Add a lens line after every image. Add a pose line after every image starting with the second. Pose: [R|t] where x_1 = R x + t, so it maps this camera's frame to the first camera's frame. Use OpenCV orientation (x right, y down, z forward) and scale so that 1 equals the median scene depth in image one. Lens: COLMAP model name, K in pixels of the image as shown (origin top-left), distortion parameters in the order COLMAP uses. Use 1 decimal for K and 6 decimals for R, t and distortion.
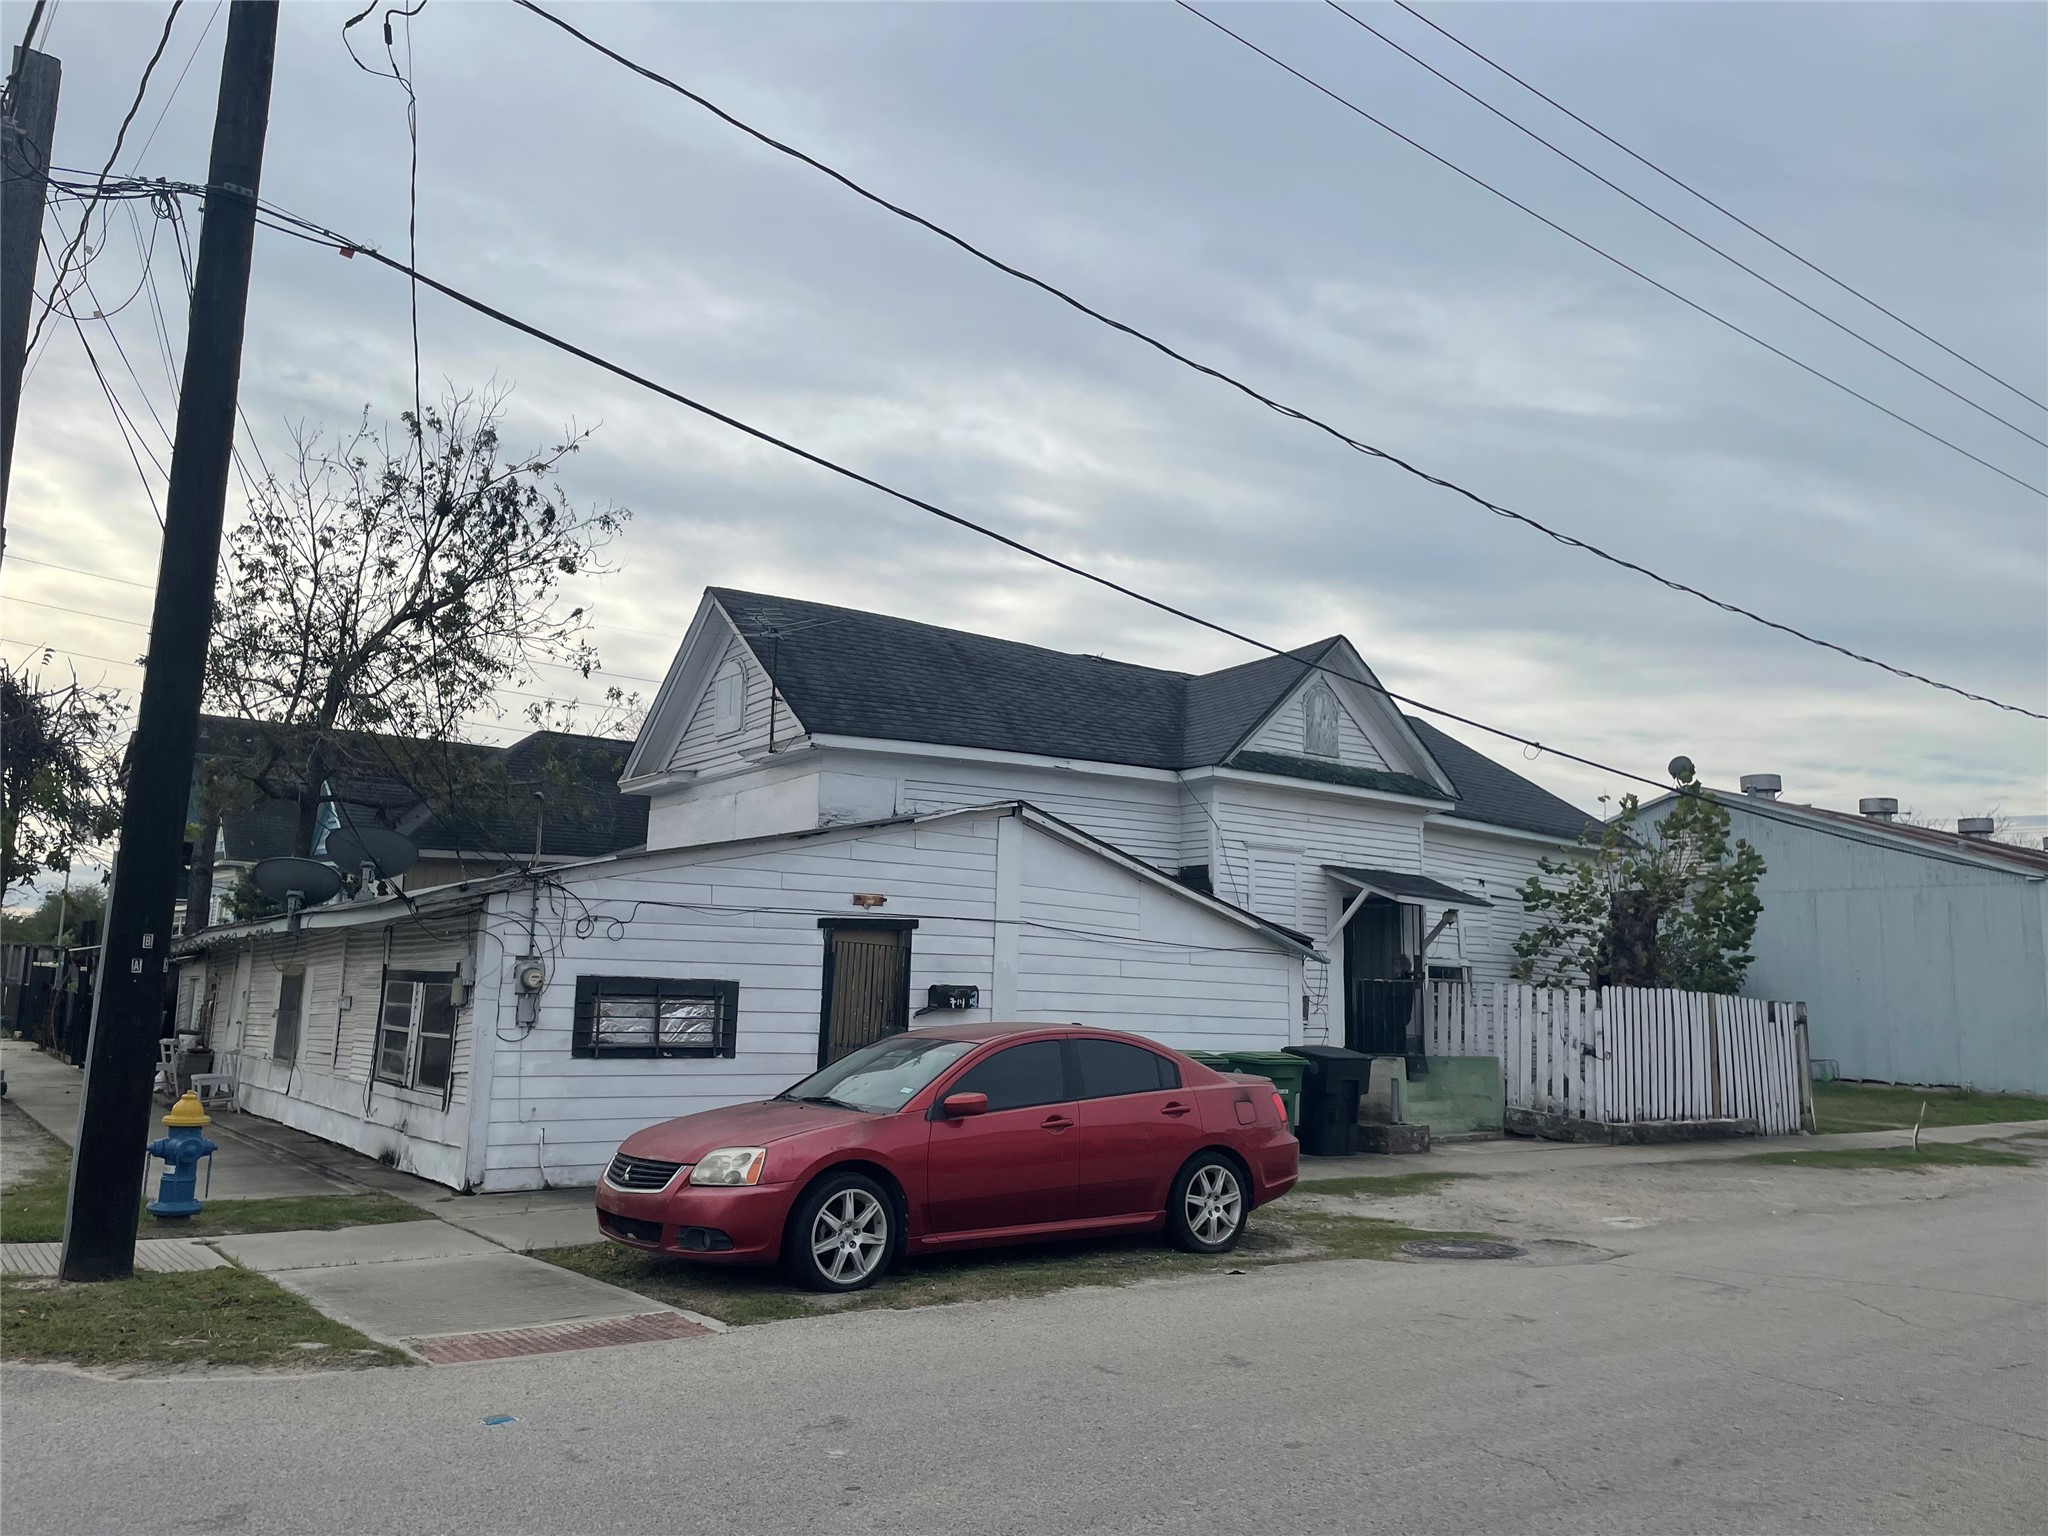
lens RADIAL K [[1511.0, 0, 1024.0], [0, 1511.0, 751.2], [0, 0, 1]] dist [0.083019, -0.105308]
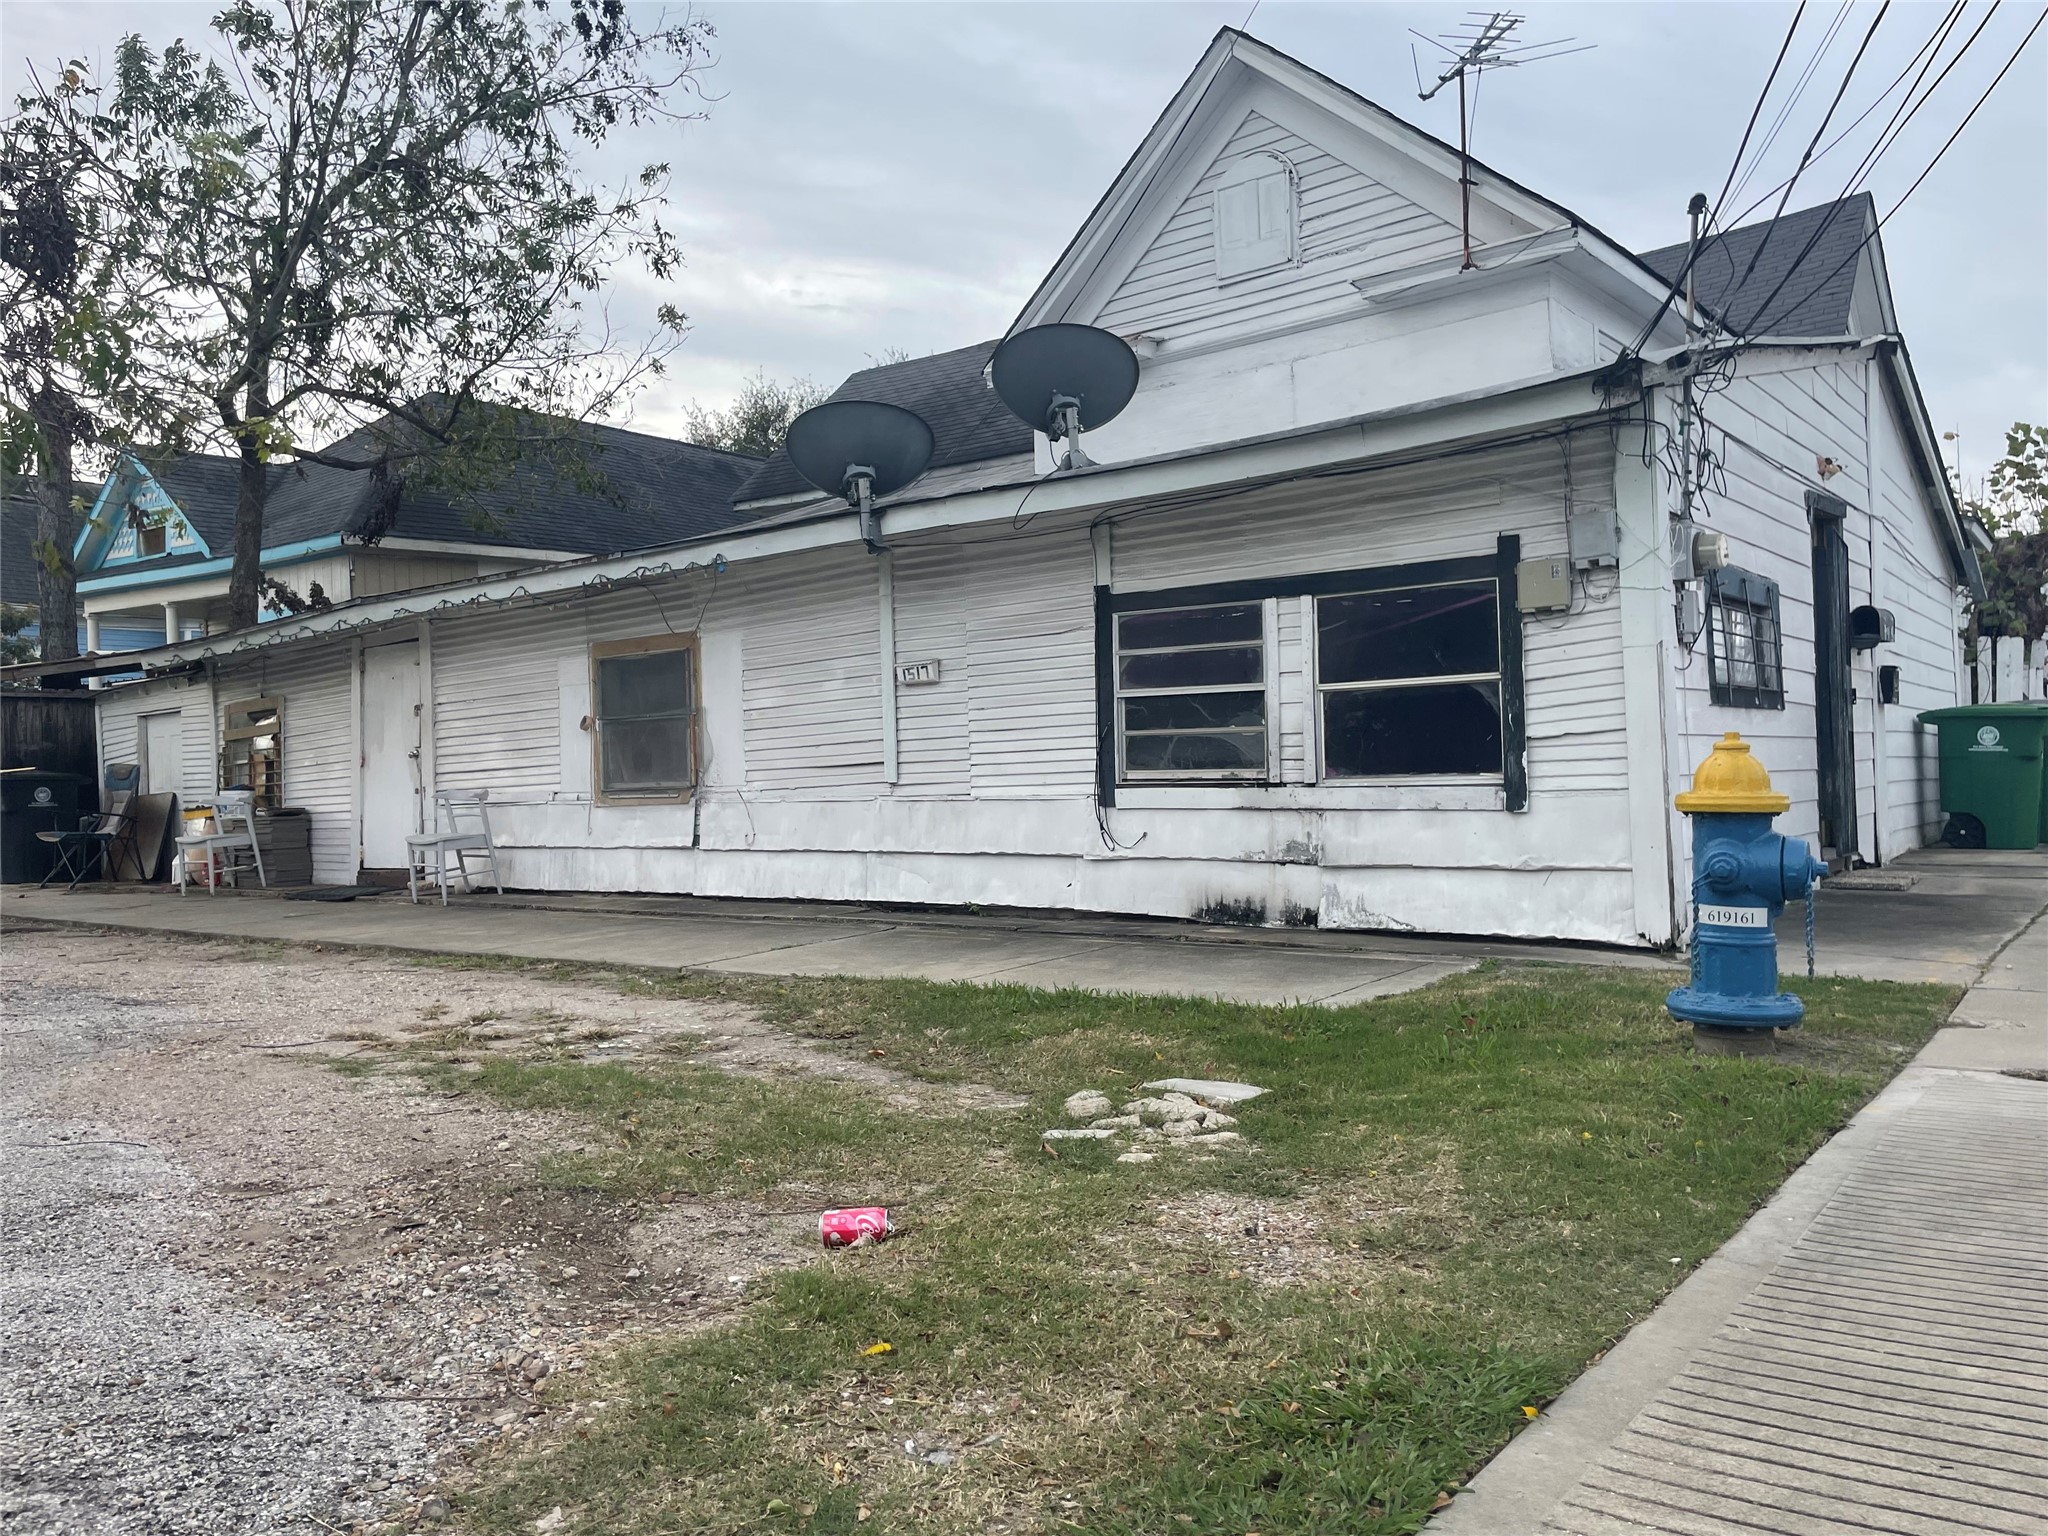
lens RADIAL K [[1511.0, 0, 1024.0], [0, 1511.0, 751.2], [0, 0, 1]] dist [0.083019, -0.105308]
pose [[0.962517, -0.051845, 0.266221, -0.554744], [0.011791, 0.988631, 0.149900, 0.108168], [-0.270966, -0.141142, 0.952185, 0.440724]]
